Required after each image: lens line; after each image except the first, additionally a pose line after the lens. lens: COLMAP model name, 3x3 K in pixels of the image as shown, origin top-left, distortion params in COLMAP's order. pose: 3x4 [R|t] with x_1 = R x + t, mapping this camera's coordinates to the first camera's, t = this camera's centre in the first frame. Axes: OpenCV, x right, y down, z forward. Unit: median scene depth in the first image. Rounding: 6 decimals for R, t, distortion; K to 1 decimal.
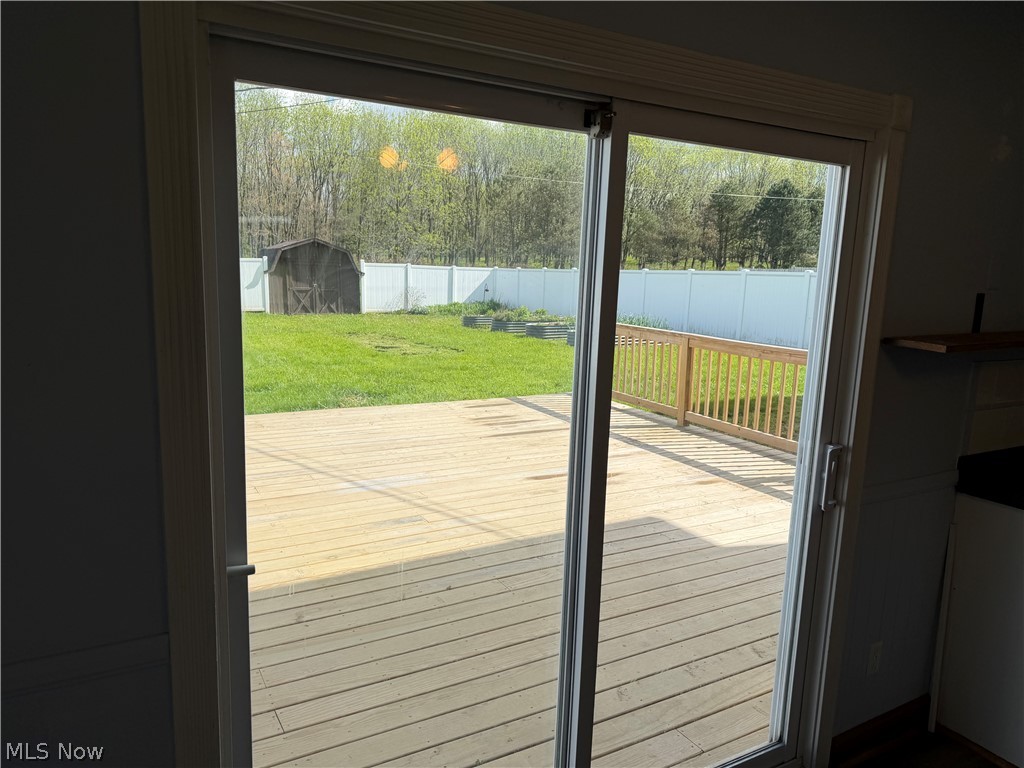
lens RADIAL K [[710.0, 0, 520.3], [0, 710.0, 389.2], [0, 0, 1]] dist [0.085455, -0.099958]
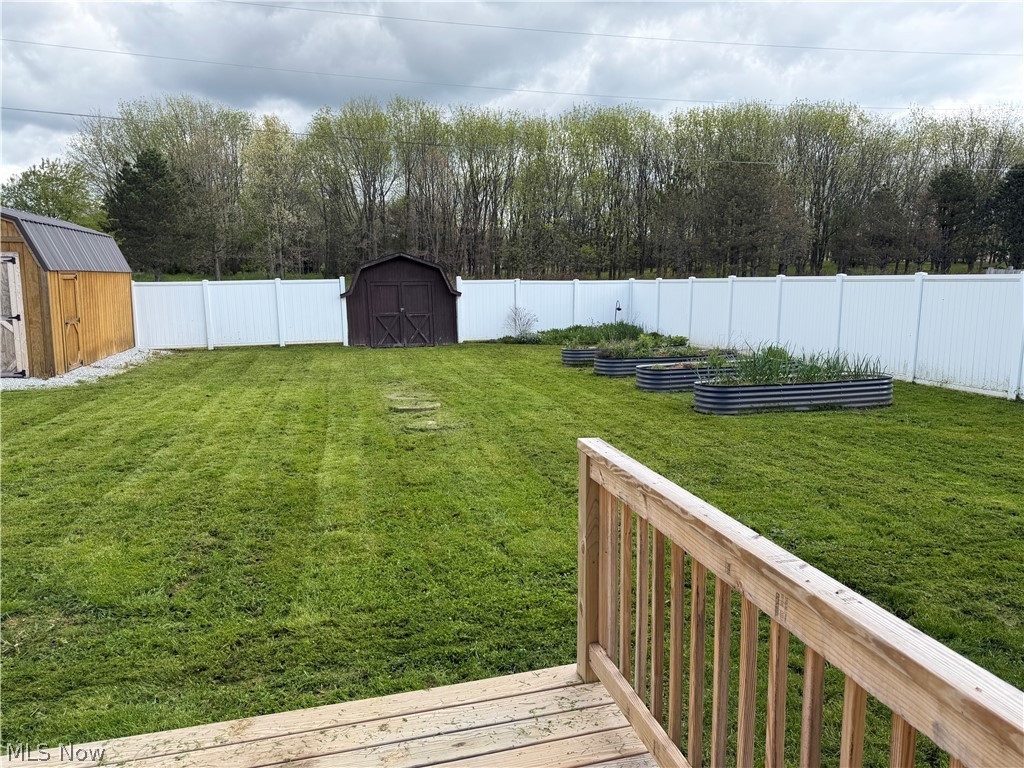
lens RADIAL K [[719.9, 0, 531.9], [0, 719.9, 390.1], [0, 0, 1]] dist [0.038653, -0.061280]
pose [[0.972116, 0.001565, -0.234494, 0.044791], [-0.006172, 0.999802, -0.018914, -0.038246], [0.234418, 0.019834, 0.971934, 0.235371]]
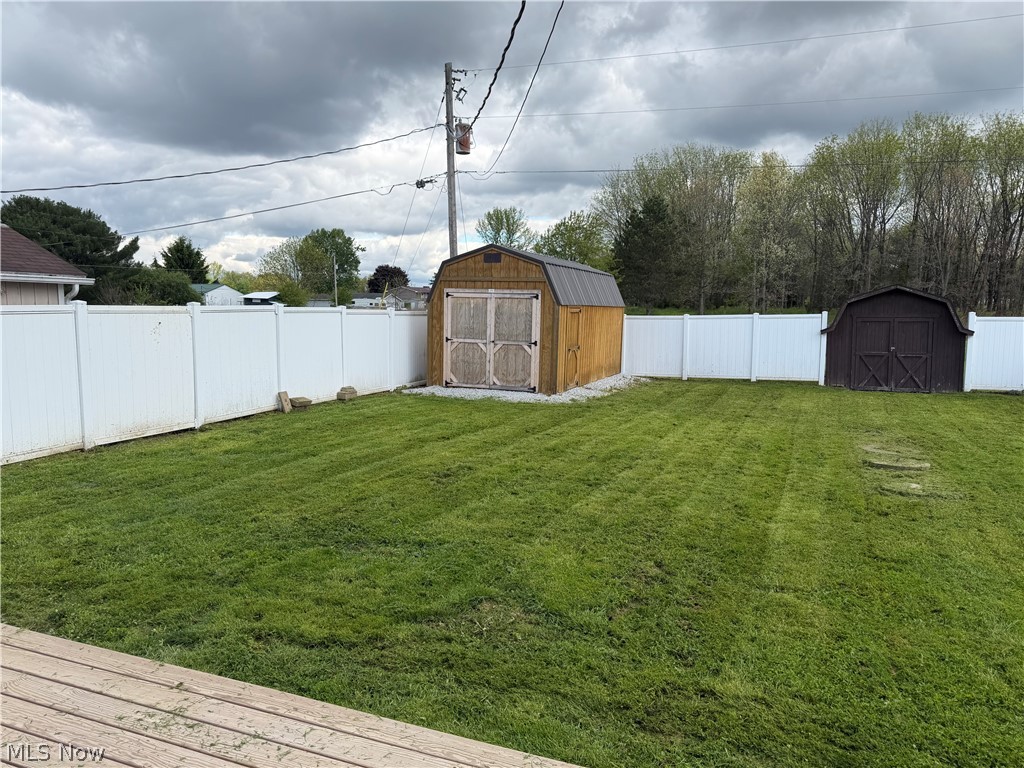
lens RADIAL K [[710.0, 0, 520.3], [0, 710.0, 389.2], [0, 0, 1]] dist [0.085455, -0.099958]
pose [[0.628224, 0.061676, -0.775584, 0.038856], [-0.122960, 0.992196, -0.020696, -0.043286], [0.768255, 0.108368, 0.630905, 0.254137]]
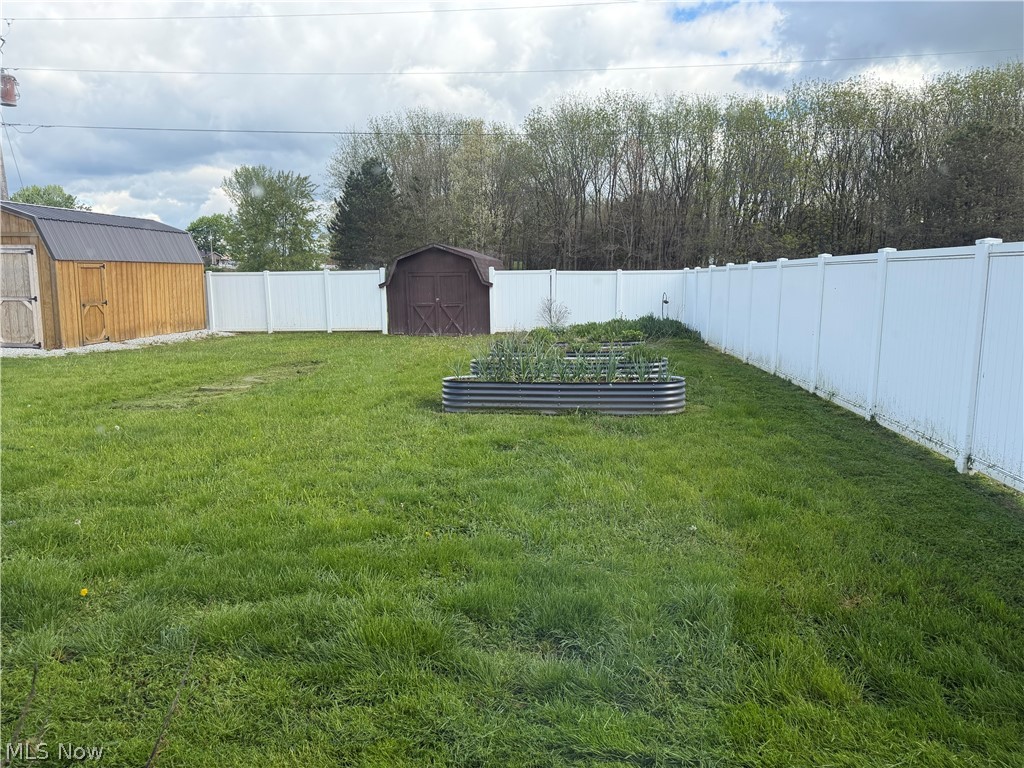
lens RADIAL K [[710.0, 0, 520.3], [0, 710.0, 389.2], [0, 0, 1]] dist [0.085455, -0.099958]
pose [[0.827180, 0.052945, -0.559437, 0.248037], [-0.064545, 0.997914, -0.000993, -0.045364], [0.558217, 0.036930, 0.828873, 0.356874]]
